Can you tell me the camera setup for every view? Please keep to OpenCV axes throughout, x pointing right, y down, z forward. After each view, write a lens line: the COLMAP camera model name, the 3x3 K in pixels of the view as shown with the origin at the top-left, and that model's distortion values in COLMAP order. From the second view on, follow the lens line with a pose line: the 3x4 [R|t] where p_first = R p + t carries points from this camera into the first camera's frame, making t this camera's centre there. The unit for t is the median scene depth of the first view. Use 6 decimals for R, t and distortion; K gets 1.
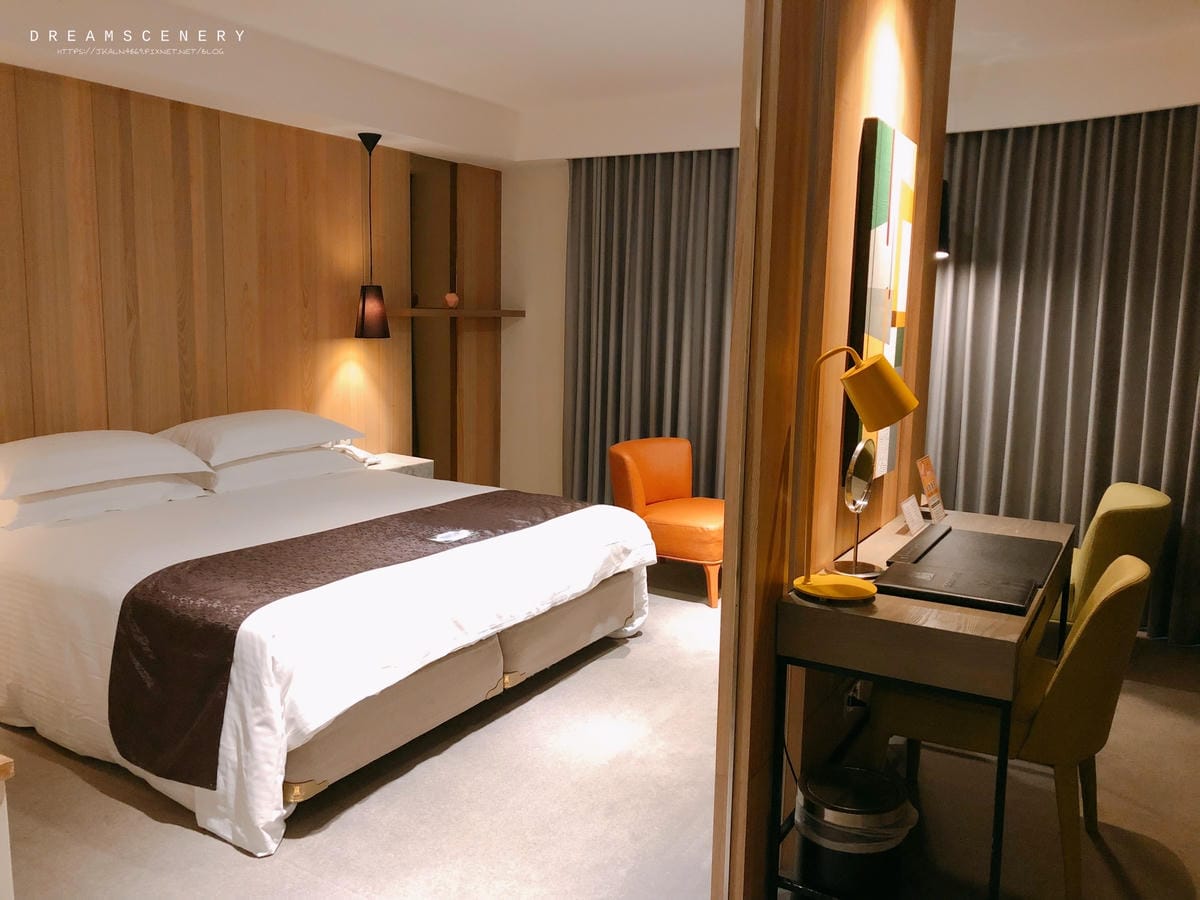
lens RADIAL K [[973.2, 0, 597.0], [0, 973.2, 443.4], [0, 0, 1]] dist [0.047644, -0.059028]
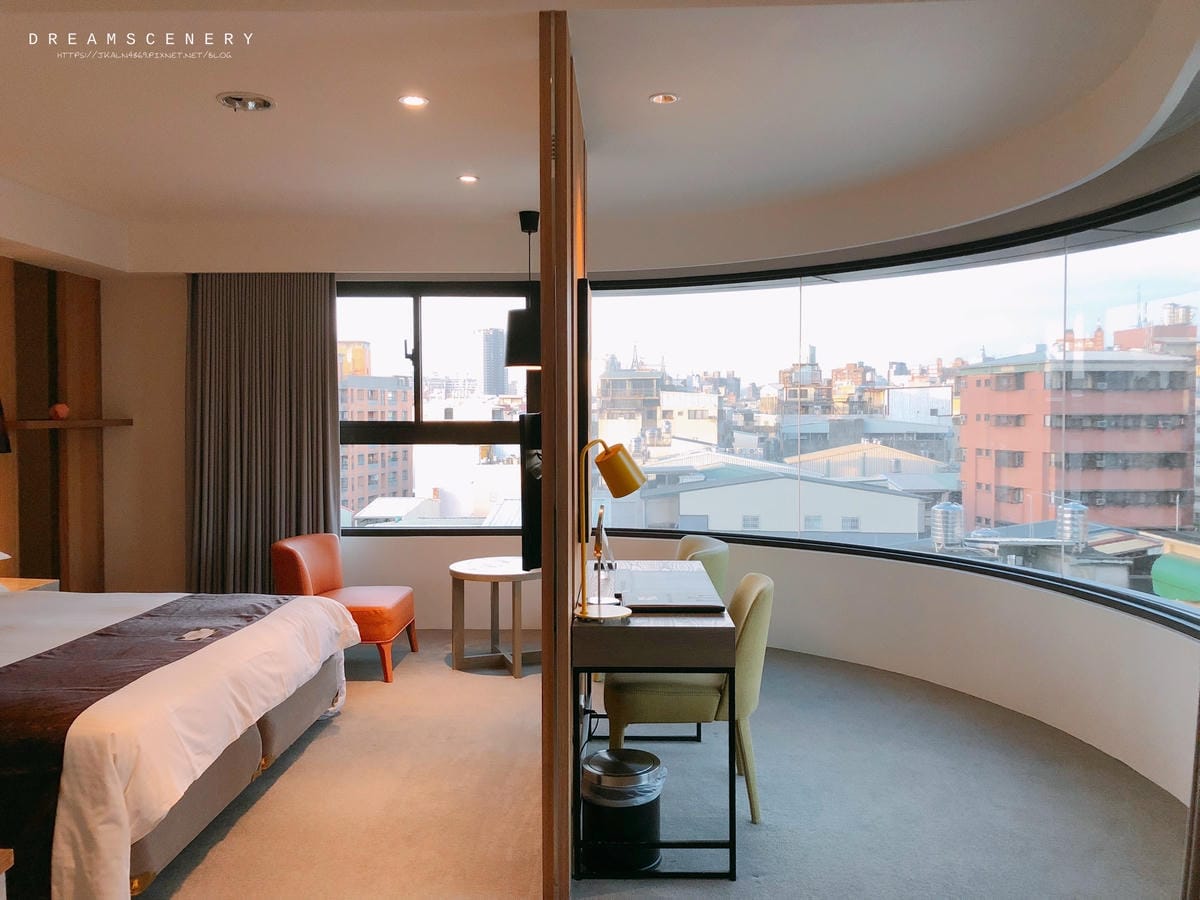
lens RADIAL K [[973.2, 0, 597.0], [0, 973.2, 443.4], [0, 0, 1]] dist [0.047644, -0.059028]
pose [[0.873563, -0.037532, 0.485262, -0.273447], [0.086813, 0.993049, -0.079474, 0.011430], [-0.478906, 0.111553, 0.870750, -0.144927]]
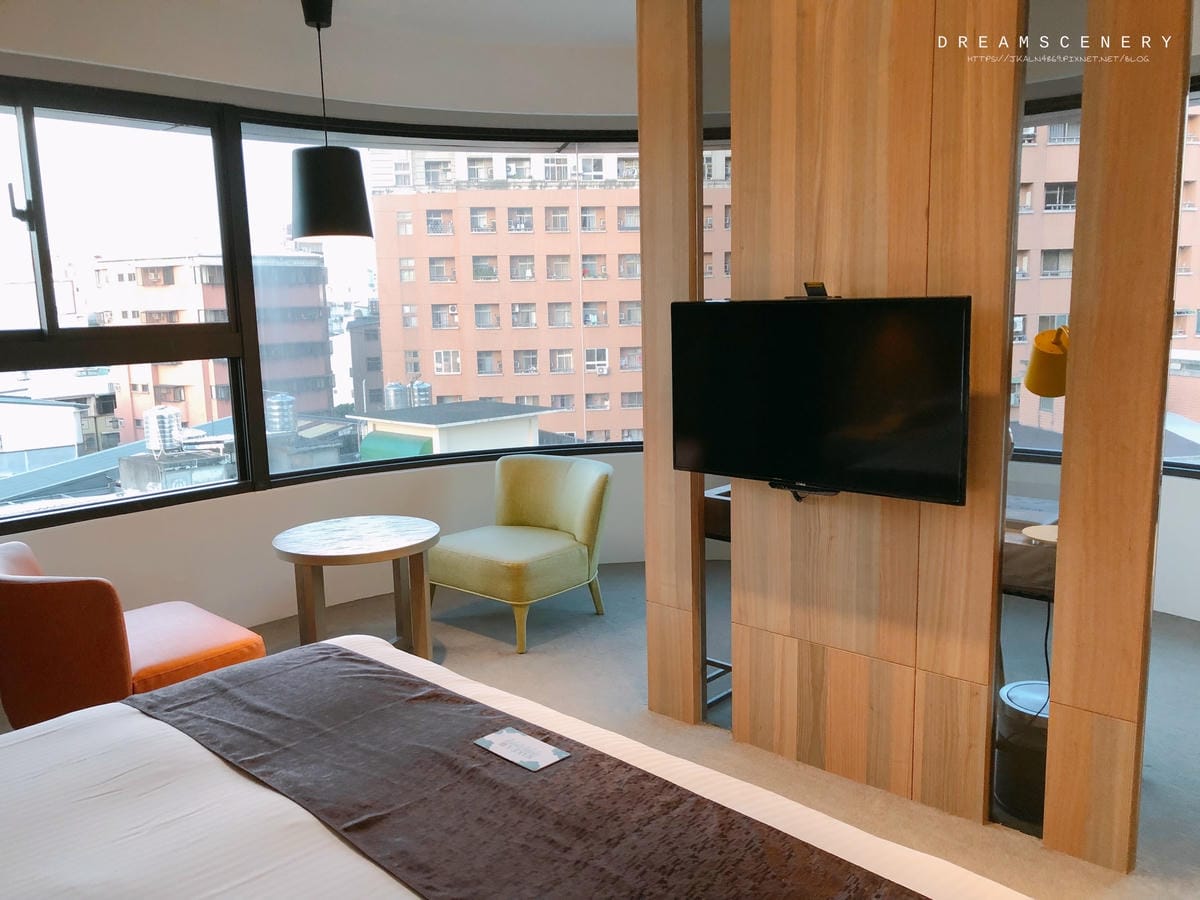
lens RADIAL K [[972.1, 0, 598.1], [0, 972.1, 452.9], [0, 0, 1]] dist [0.143276, -0.292884]
pose [[0.204218, -0.177852, 0.962634, -0.630550], [0.162833, 0.975830, 0.145746, -0.133990], [-0.965288, 0.126984, 0.228242, 0.816192]]
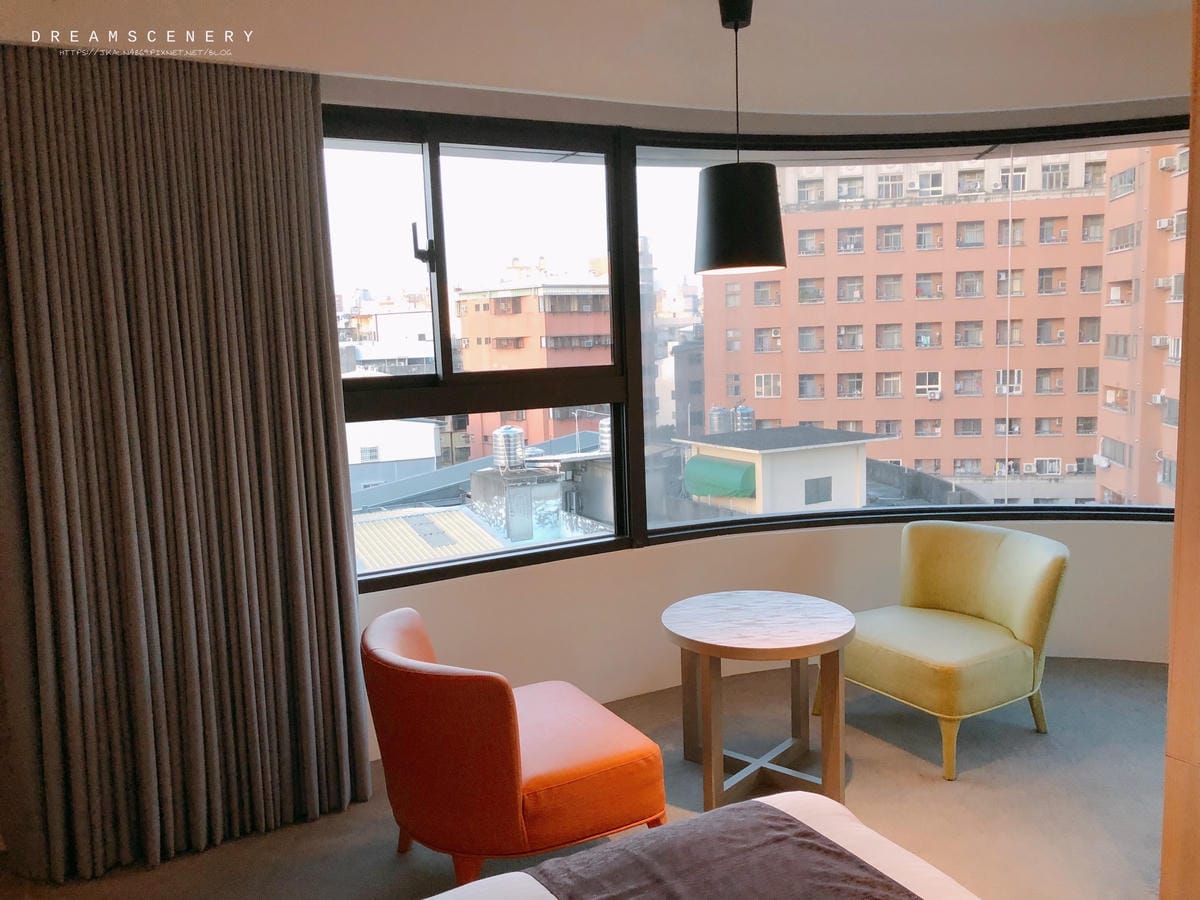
lens RADIAL K [[973.2, 0, 597.0], [0, 973.2, 443.4], [0, 0, 1]] dist [0.047644, -0.059028]
pose [[0.502185, -0.136950, 0.853847, -0.482707], [0.163245, 0.984641, 0.061916, -0.171994], [-0.849212, 0.108293, 0.516828, 0.973340]]
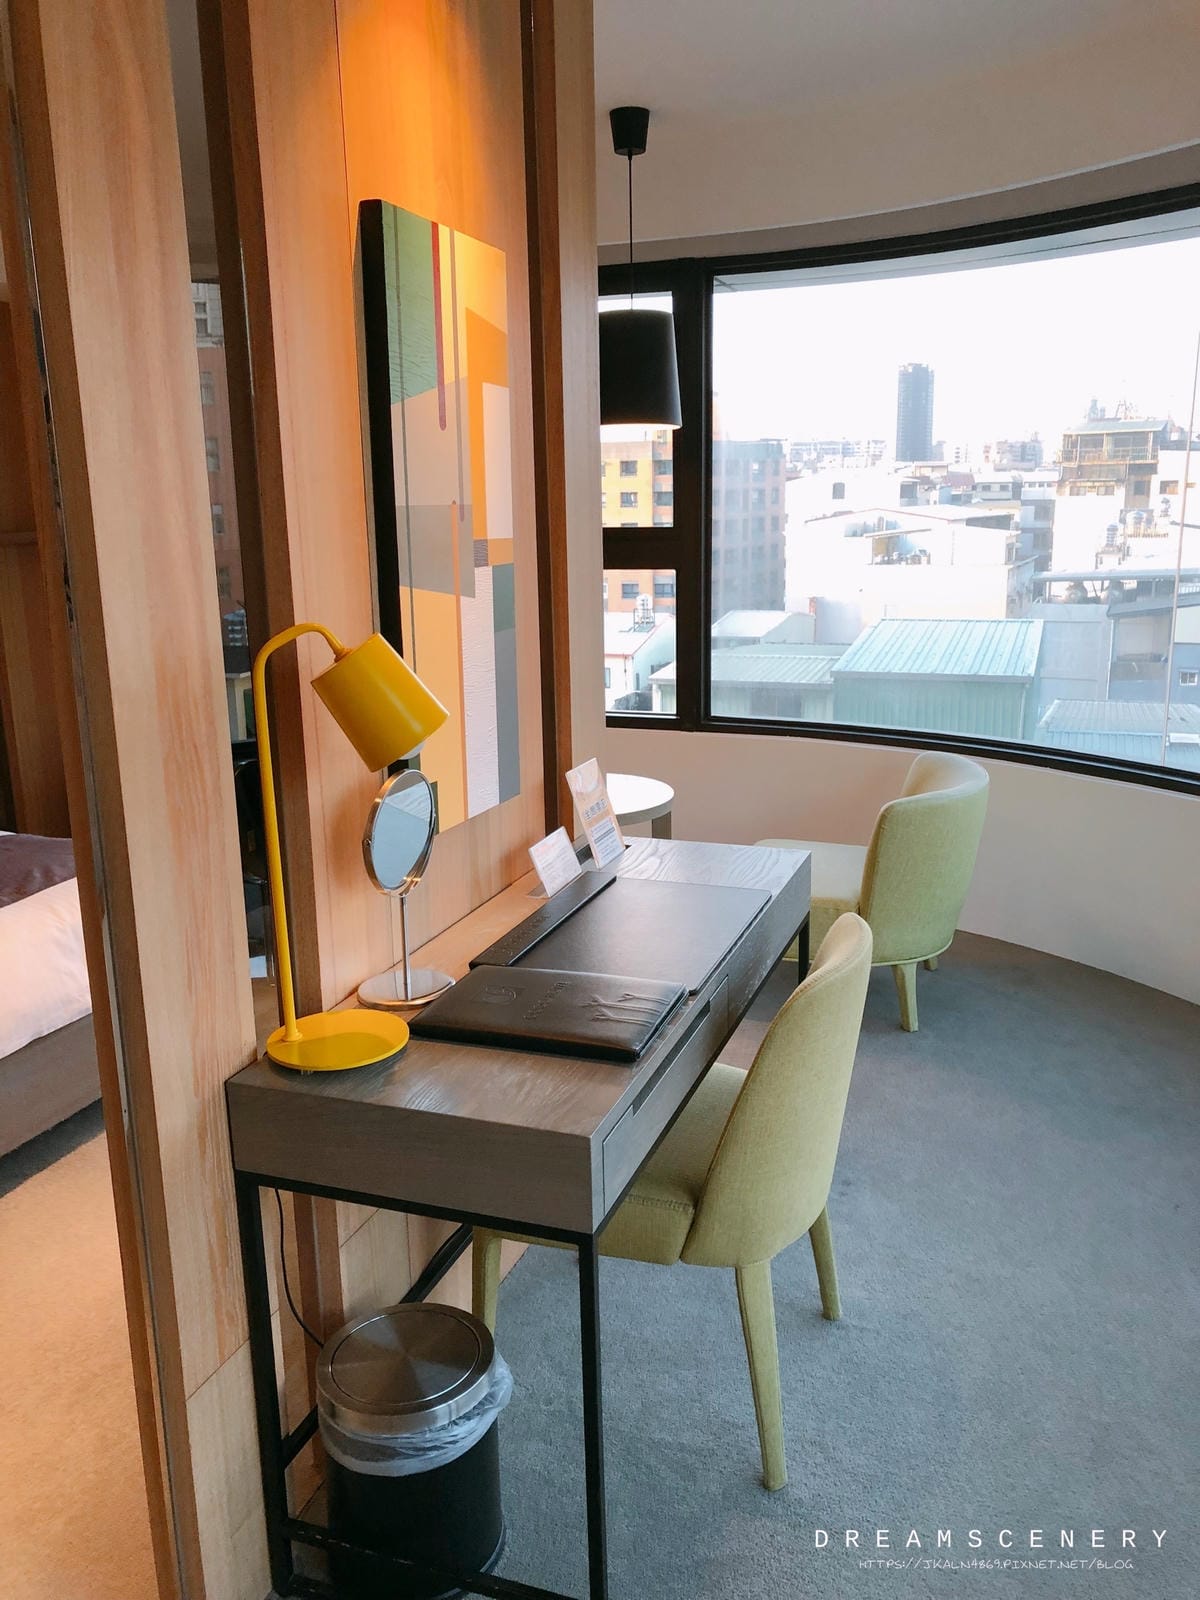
lens RADIAL K [[1294.4, 0, 600.0], [0, 1294.4, 800.0], [0, 0, 1]] dist [0.004616, 0.005194]
pose [[0.985537, -0.074831, 0.152045, 0.193056], [0.060163, 0.993278, 0.098888, -0.040666], [-0.158422, -0.088311, 0.983414, 0.157812]]
